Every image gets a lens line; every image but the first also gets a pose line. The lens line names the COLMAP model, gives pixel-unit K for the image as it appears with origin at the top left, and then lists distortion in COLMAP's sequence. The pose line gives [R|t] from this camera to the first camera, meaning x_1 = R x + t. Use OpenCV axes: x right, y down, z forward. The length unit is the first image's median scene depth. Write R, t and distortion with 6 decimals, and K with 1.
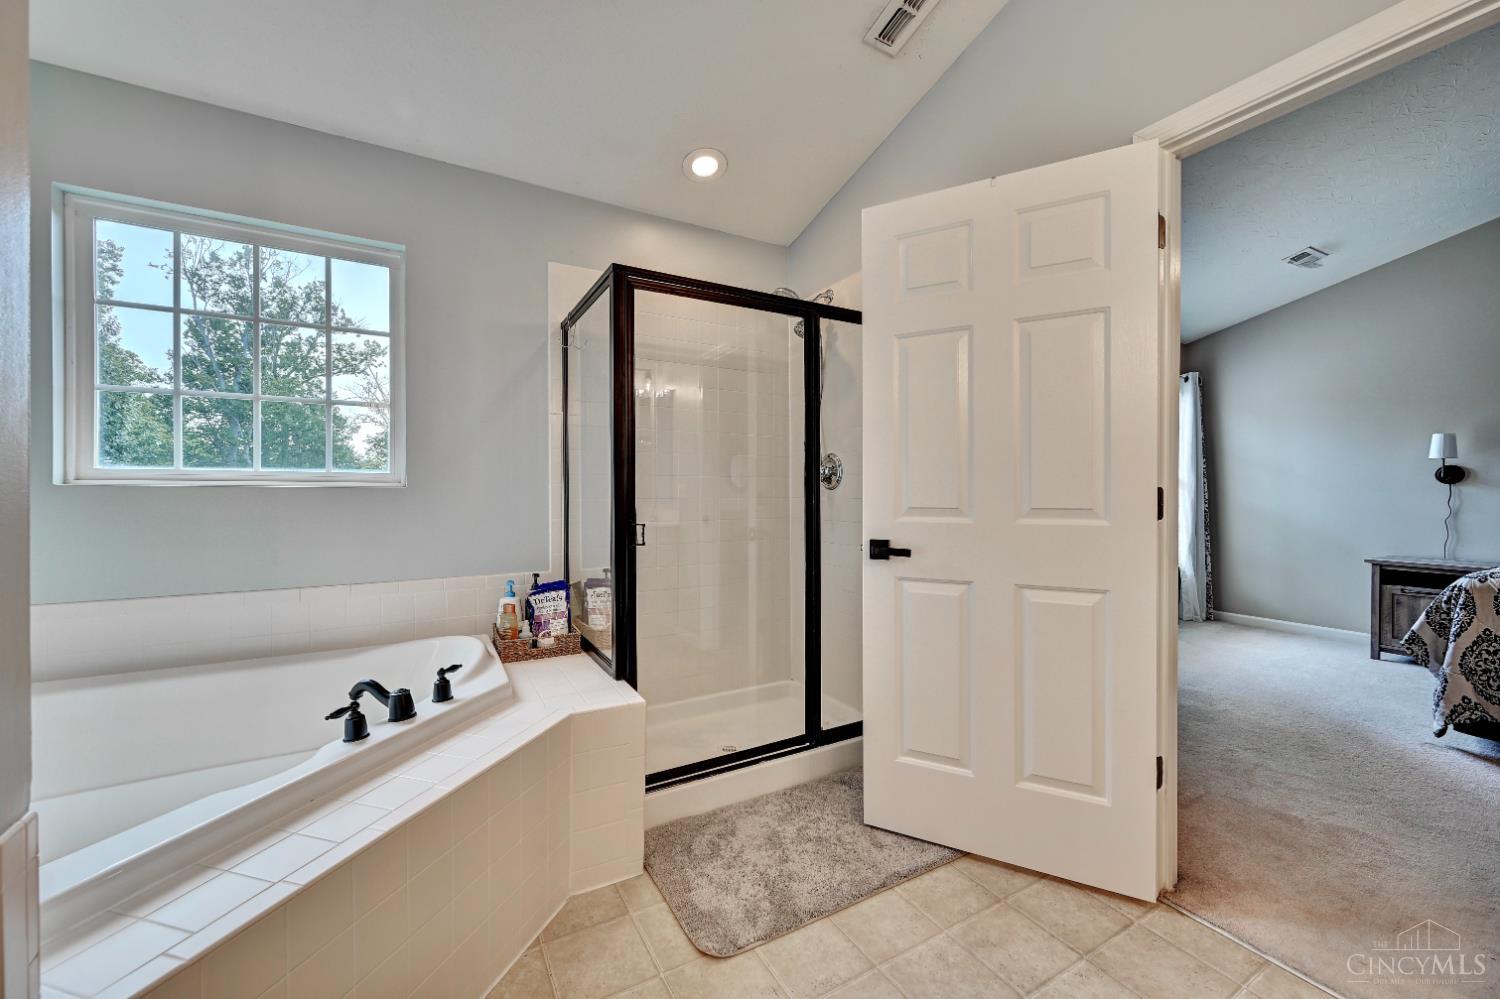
lens RADIAL K [[585.2, 0, 743.3], [0, 585.2, 496.4], [0, 0, 1]] dist [0.000018, 0.000190]
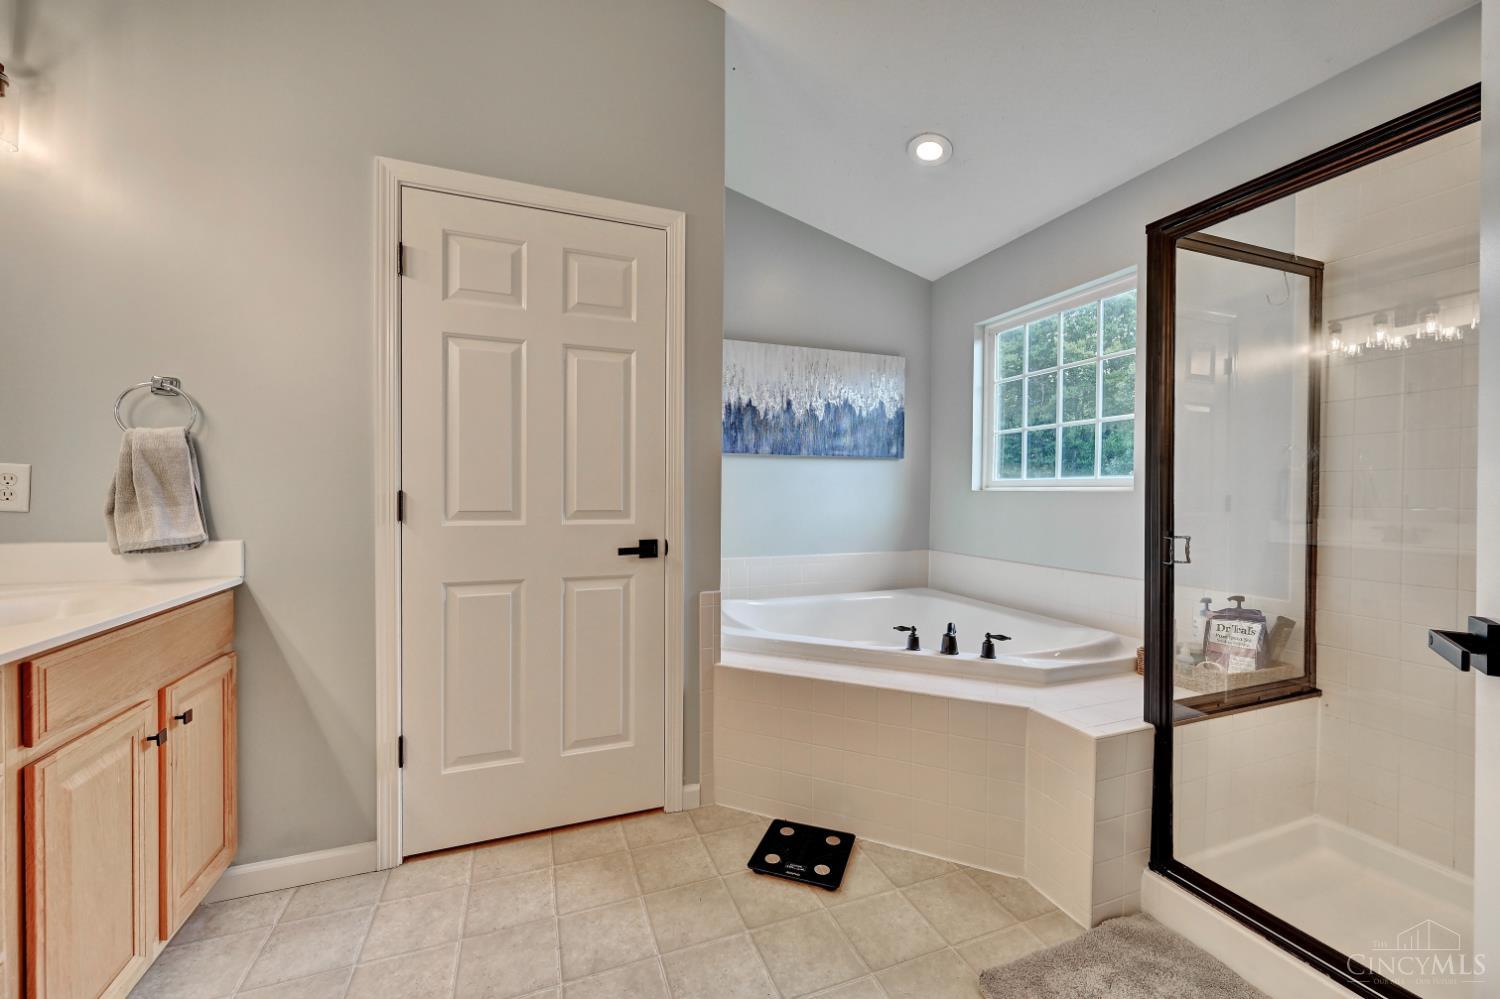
lens RADIAL K [[585.2, 0, 749.9], [0, 585.2, 496.2], [0, 0, 1]] dist [0.000018, 0.000190]
pose [[-0.145436, 0.004026, -0.989359, 0.812962], [-0.012811, 0.999900, 0.005952, -0.004838], [0.989285, 0.013540, -0.145370, 0.657057]]
